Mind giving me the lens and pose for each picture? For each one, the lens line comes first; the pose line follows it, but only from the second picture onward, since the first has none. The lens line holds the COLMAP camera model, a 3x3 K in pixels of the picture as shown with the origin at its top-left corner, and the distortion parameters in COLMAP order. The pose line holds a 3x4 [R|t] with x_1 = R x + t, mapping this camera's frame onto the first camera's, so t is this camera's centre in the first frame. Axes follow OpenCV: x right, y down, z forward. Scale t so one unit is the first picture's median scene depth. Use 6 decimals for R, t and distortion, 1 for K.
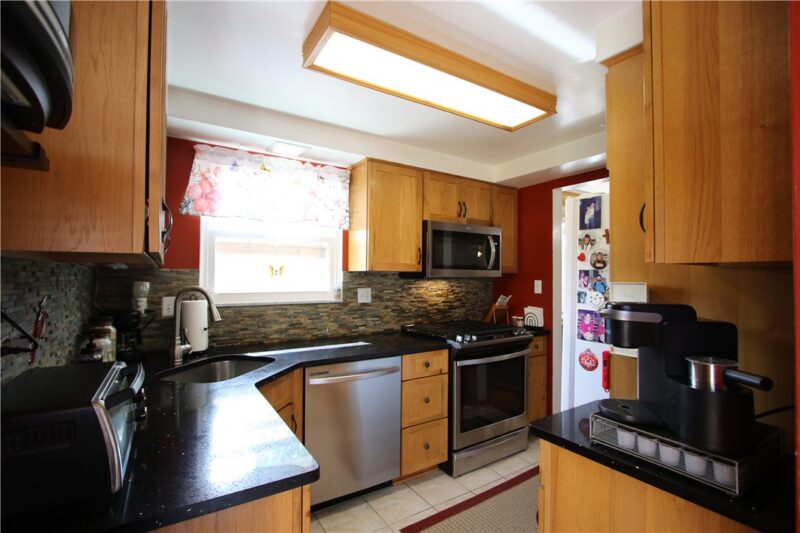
lens RADIAL K [[367.2, 0, 401.1], [0, 367.2, 270.0], [0, 0, 1]] dist [0.002904, 0.000402]
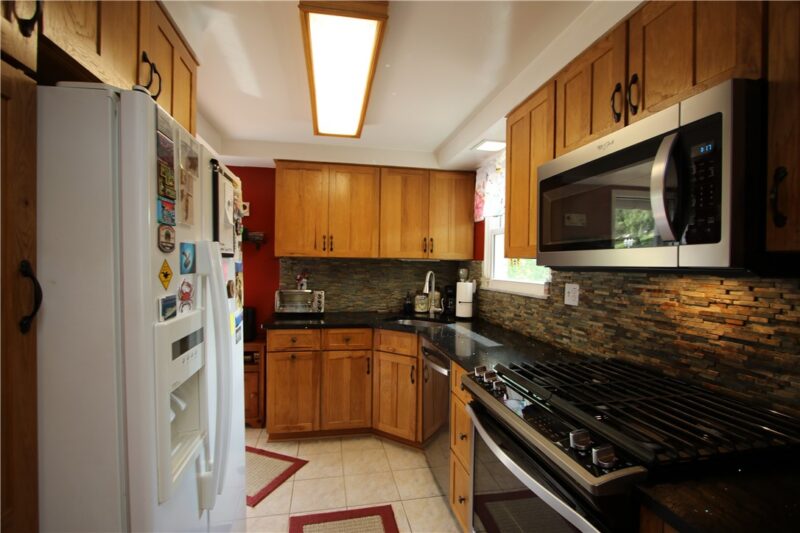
lens RADIAL K [[367.2, 0, 392.6], [0, 367.2, 267.0], [0, 0, 1]] dist [0.002904, 0.000402]
pose [[-0.373905, -0.002137, -0.927464, 0.632770], [0.001211, 0.999995, -0.002792, 0.019129], [0.927466, -0.002167, -0.373901, 0.913120]]
